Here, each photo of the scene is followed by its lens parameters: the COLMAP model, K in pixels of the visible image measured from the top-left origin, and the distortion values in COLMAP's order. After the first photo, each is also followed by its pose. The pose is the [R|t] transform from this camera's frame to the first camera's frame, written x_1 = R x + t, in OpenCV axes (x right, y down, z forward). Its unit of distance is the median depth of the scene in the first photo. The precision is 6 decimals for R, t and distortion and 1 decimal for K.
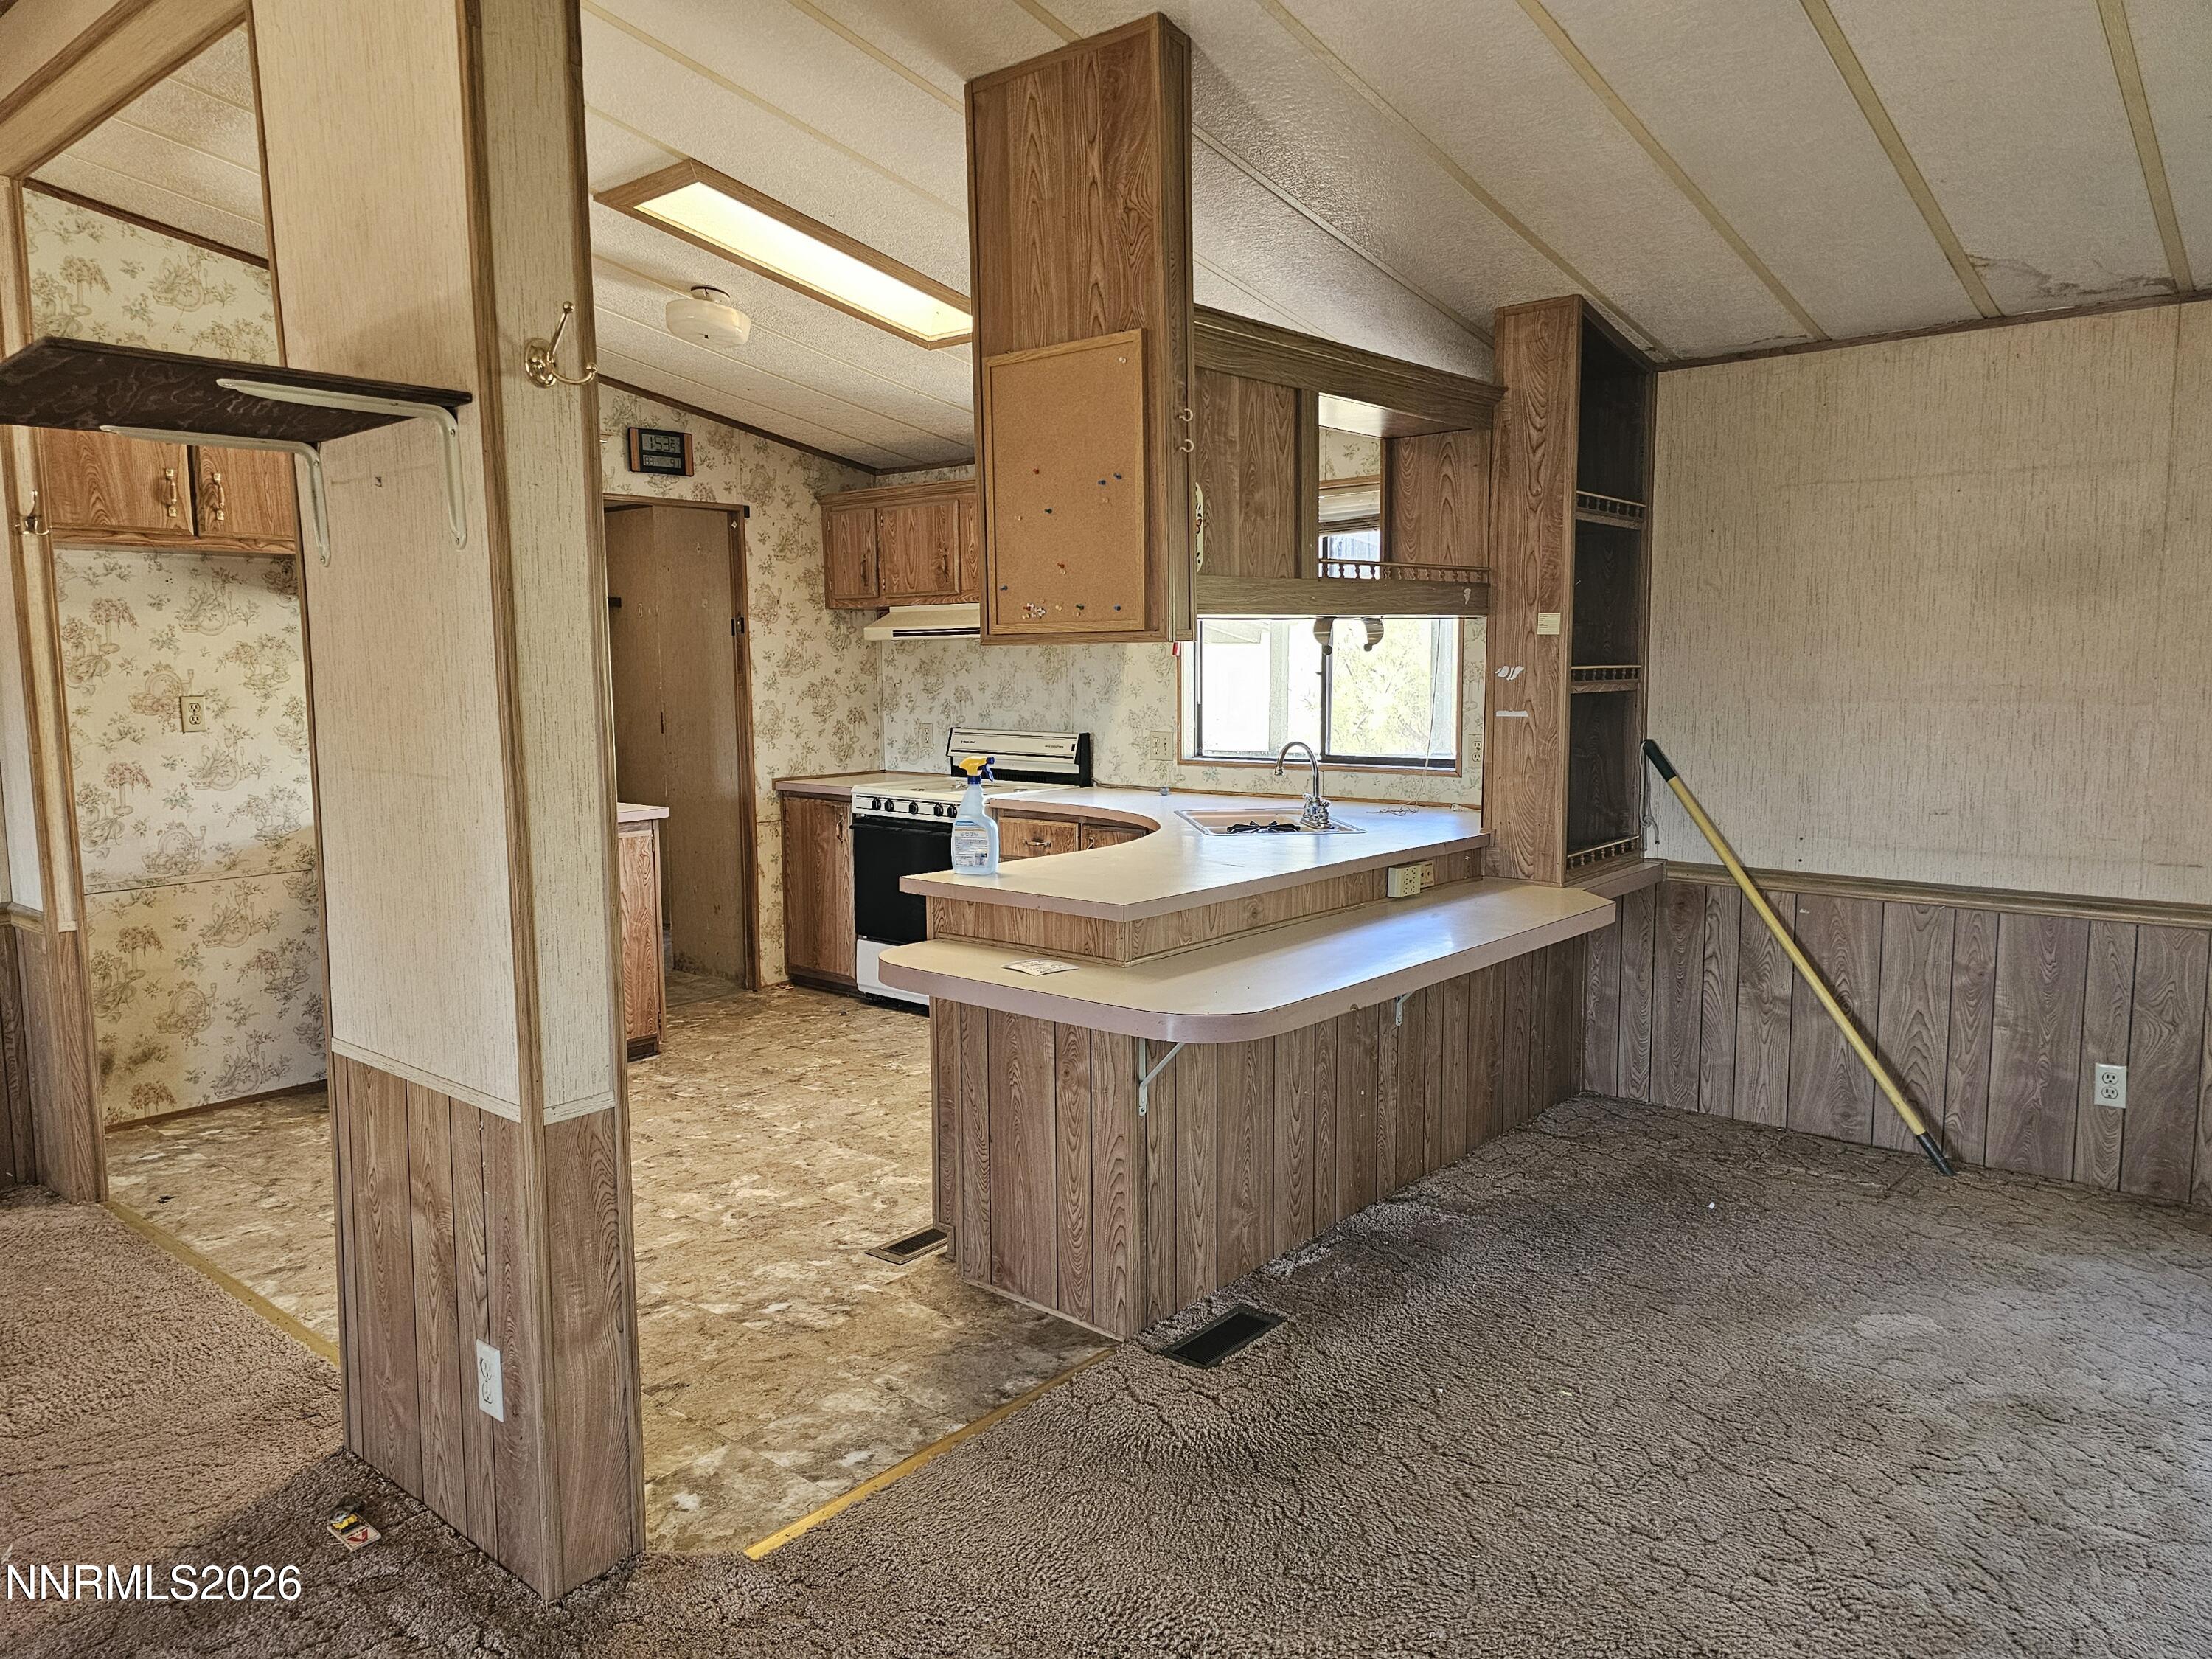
lens RADIAL K [[1486.5, 0, 1095.4], [0, 1486.5, 826.0], [0, 0, 1]] dist [0.060378, -0.054939]
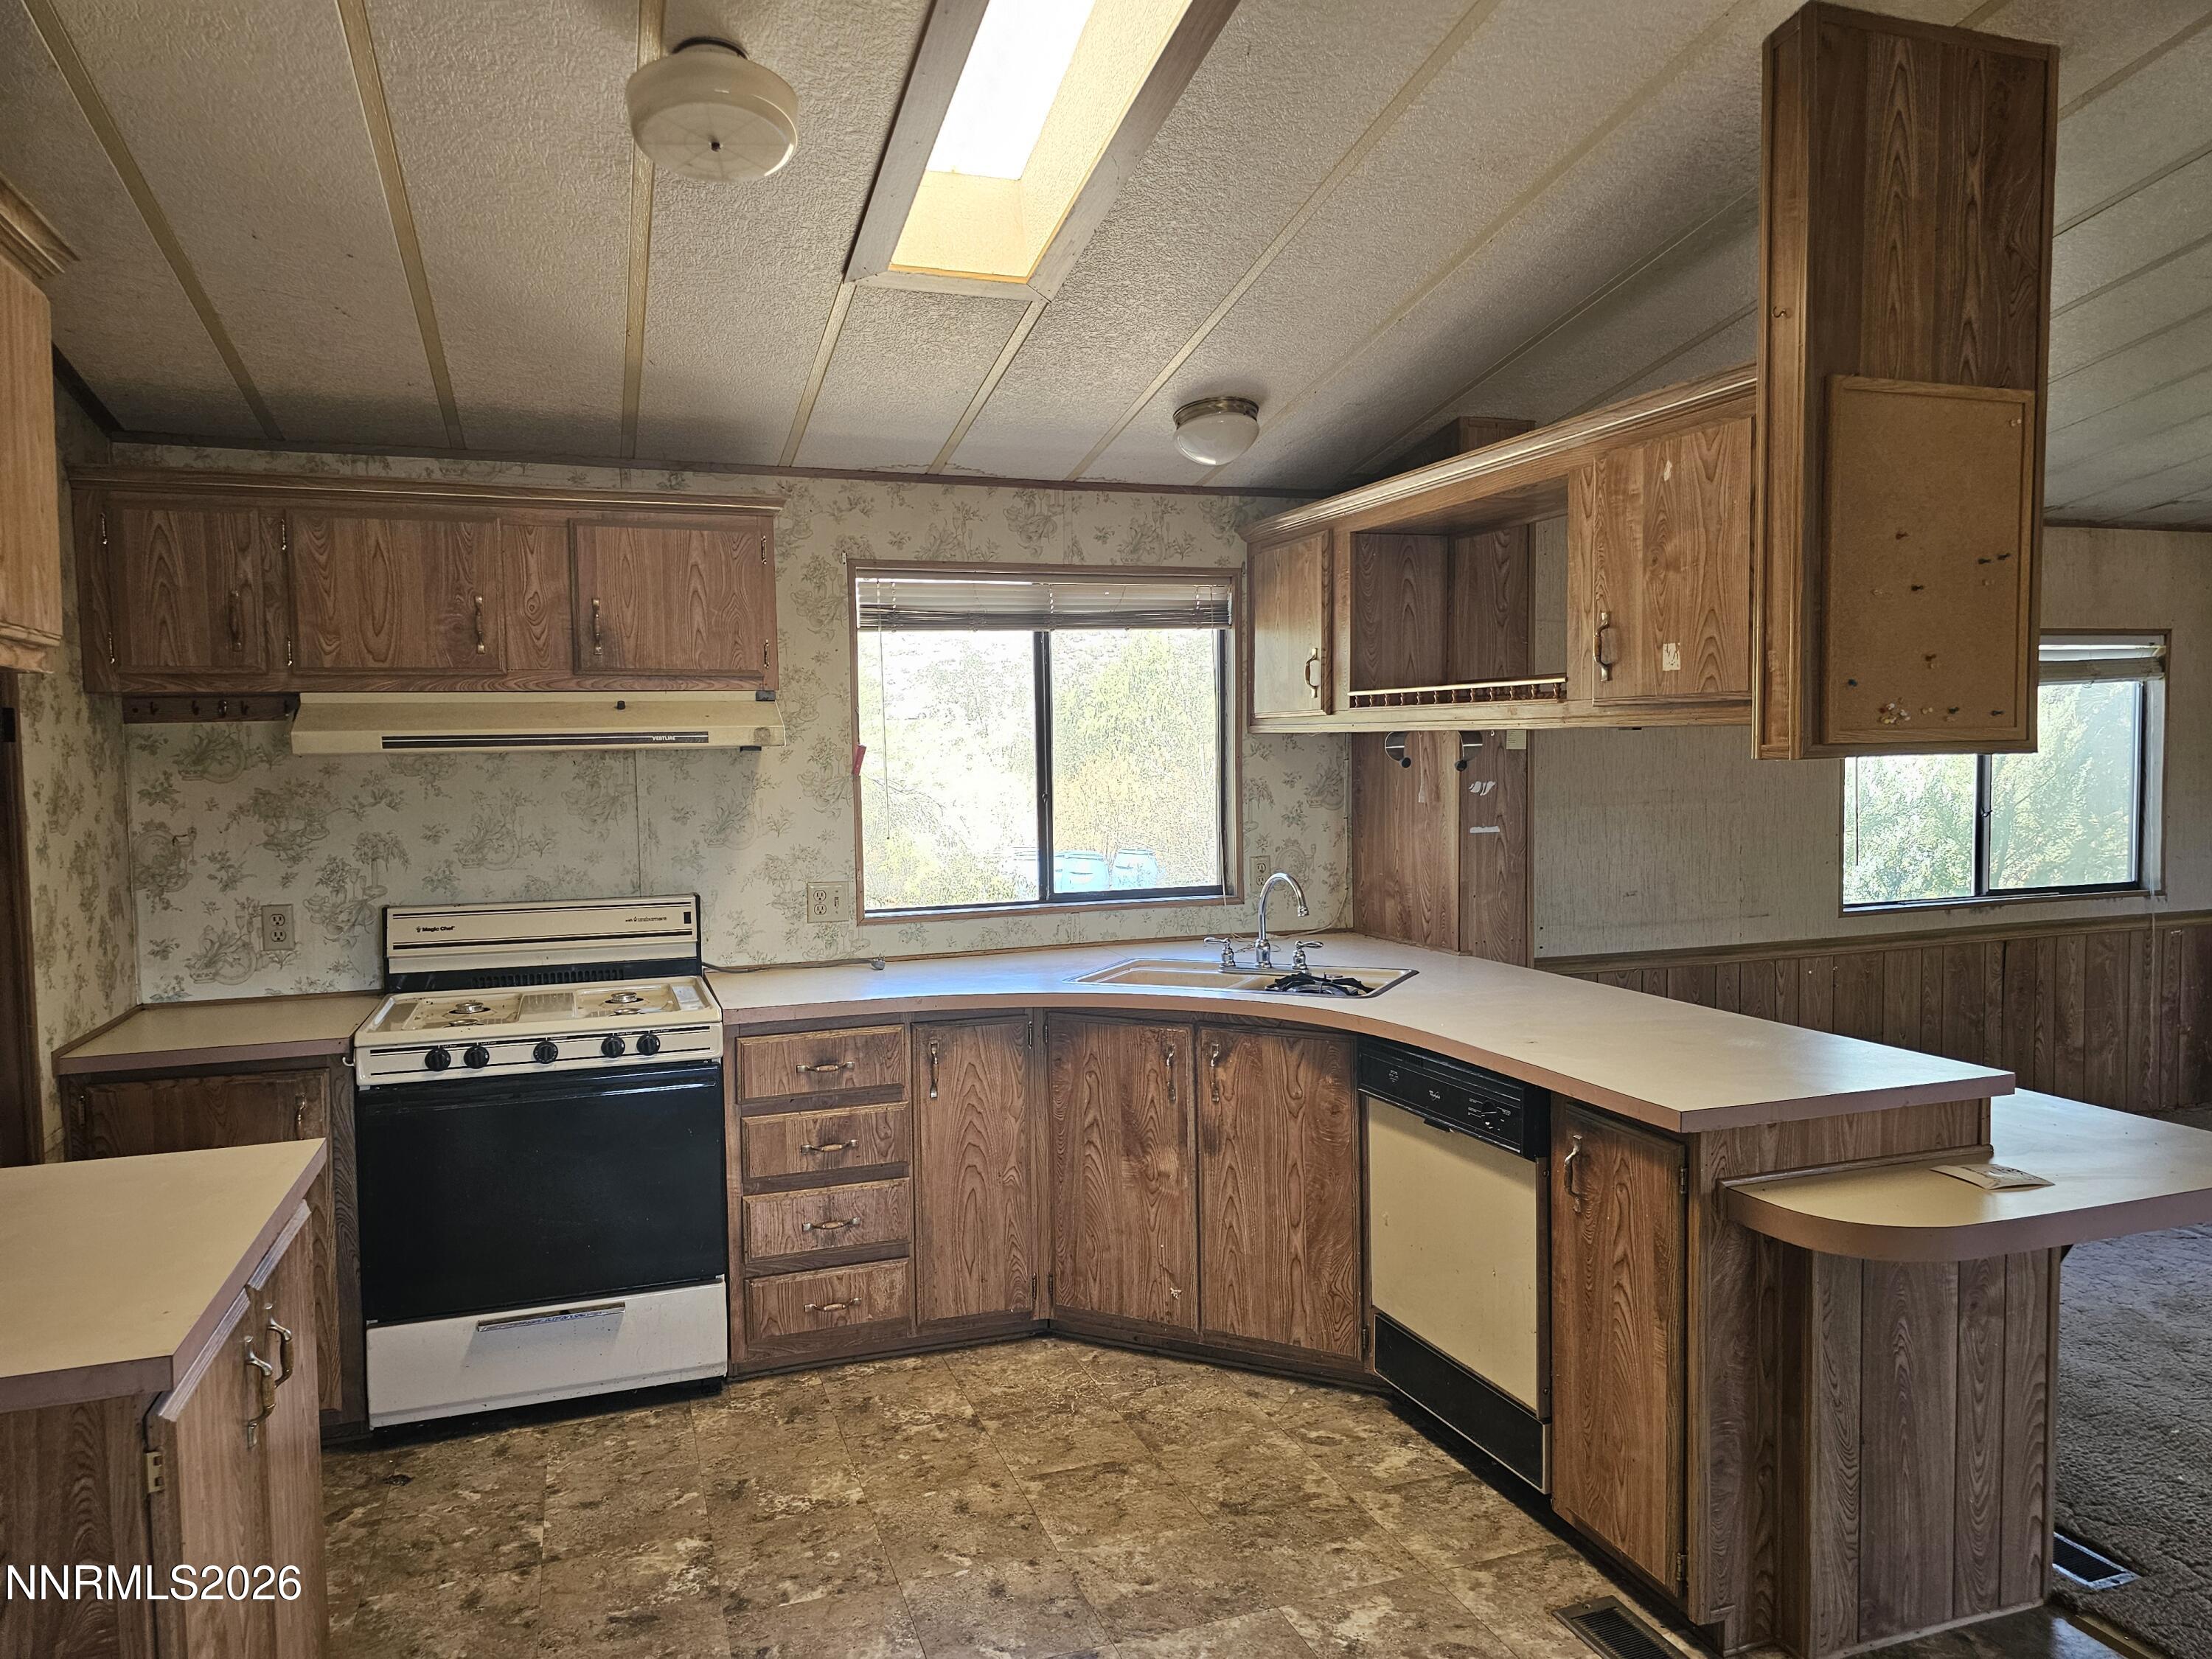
lens RADIAL K [[1486.5, 0, 1105.8], [0, 1486.5, 836.2], [0, 0, 1]] dist [0.060378, -0.054939]
pose [[0.503246, -0.048723, 0.862768, -0.681849], [0.107417, 0.994193, -0.006511, -0.090628], [-0.857441, 0.095952, 0.505557, 0.716991]]
